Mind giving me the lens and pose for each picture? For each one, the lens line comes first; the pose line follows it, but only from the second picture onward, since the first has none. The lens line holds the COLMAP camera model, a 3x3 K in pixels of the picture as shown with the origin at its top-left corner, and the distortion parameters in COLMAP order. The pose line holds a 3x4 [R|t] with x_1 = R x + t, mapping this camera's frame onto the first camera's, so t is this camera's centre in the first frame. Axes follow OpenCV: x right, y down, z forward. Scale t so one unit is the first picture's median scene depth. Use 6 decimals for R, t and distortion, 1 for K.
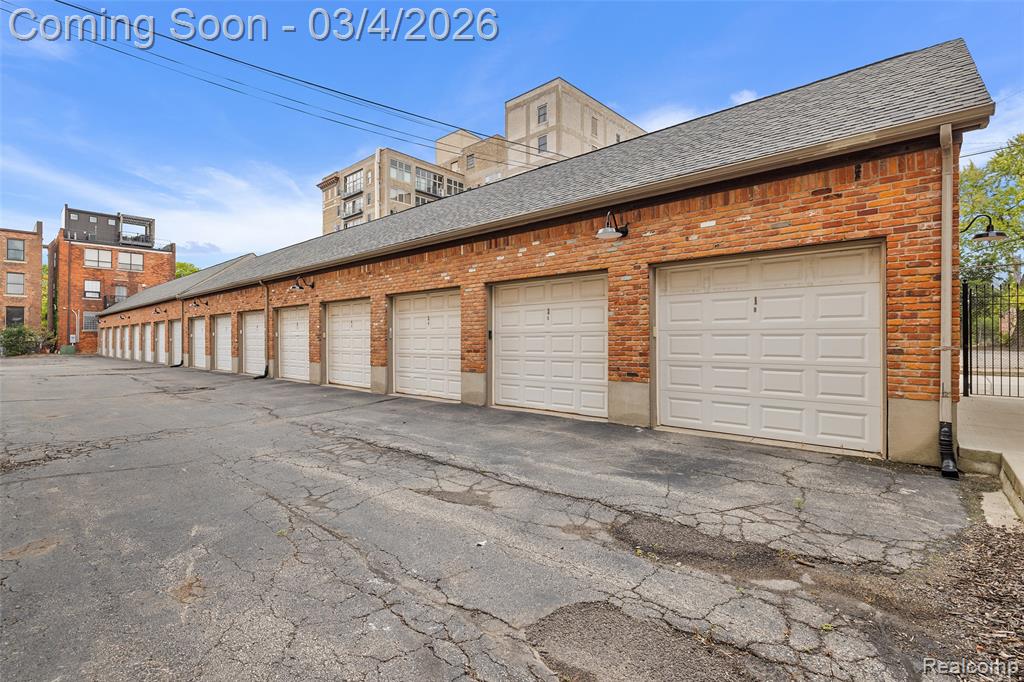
lens RADIAL K [[463.4, 0, 513.1], [0, 463.4, 334.2], [0, 0, 1]] dist [-0.001289, 0.000457]
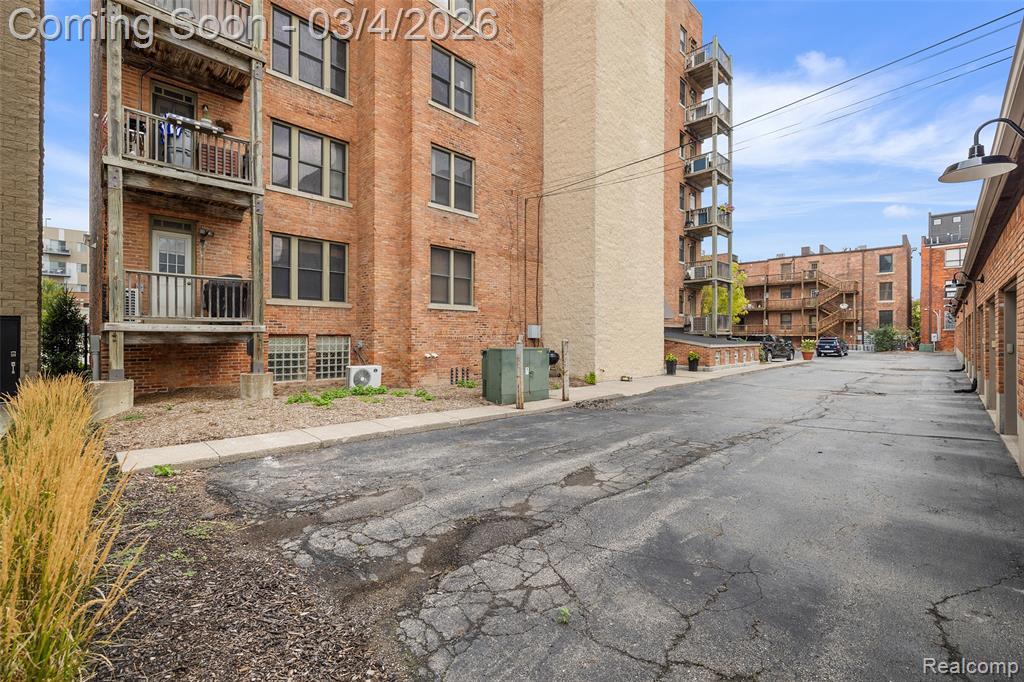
lens RADIAL K [[441.2, 0, 511.8], [0, 441.2, 337.9], [0, 0, 1]] dist [0.003373, 0.000421]
pose [[-0.057821, 0.006448, -0.998306, 1.304990], [0.012514, 0.999905, 0.005734, -0.078524], [0.998249, -0.012161, -0.057896, 0.956834]]
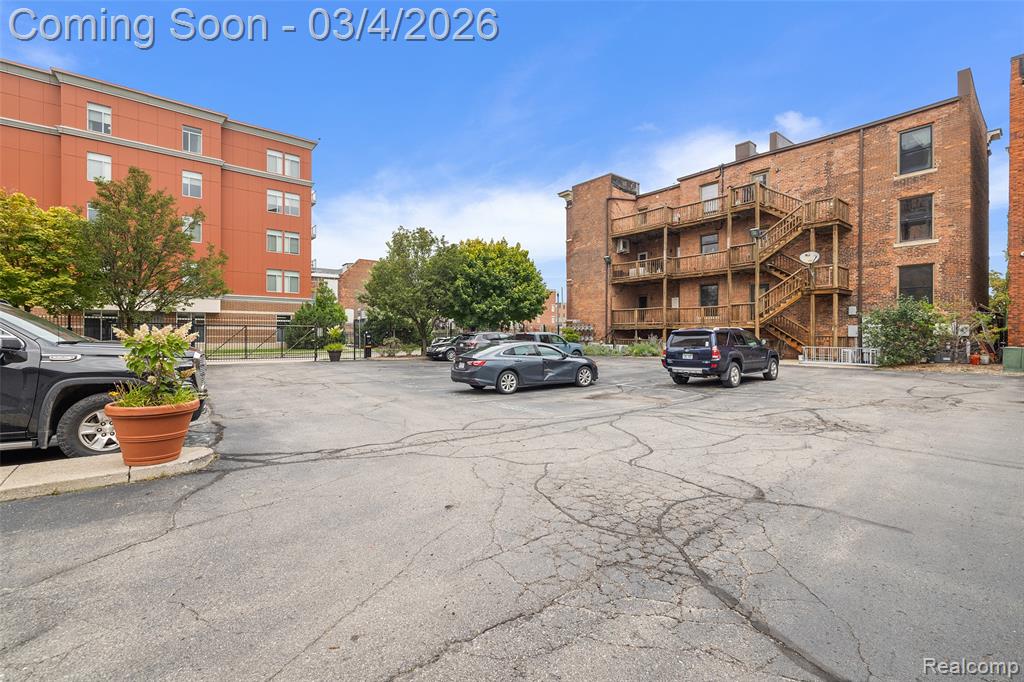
lens RADIAL K [[441.2, 0, 512.2], [0, 441.2, 338.3], [0, 0, 1]] dist [0.003373, 0.000421]
pose [[-0.150040, 0.006225, -0.988660, -5.486377], [0.010418, 0.999935, 0.004715, 0.112560], [0.988625, -0.009592, -0.150095, 6.506023]]
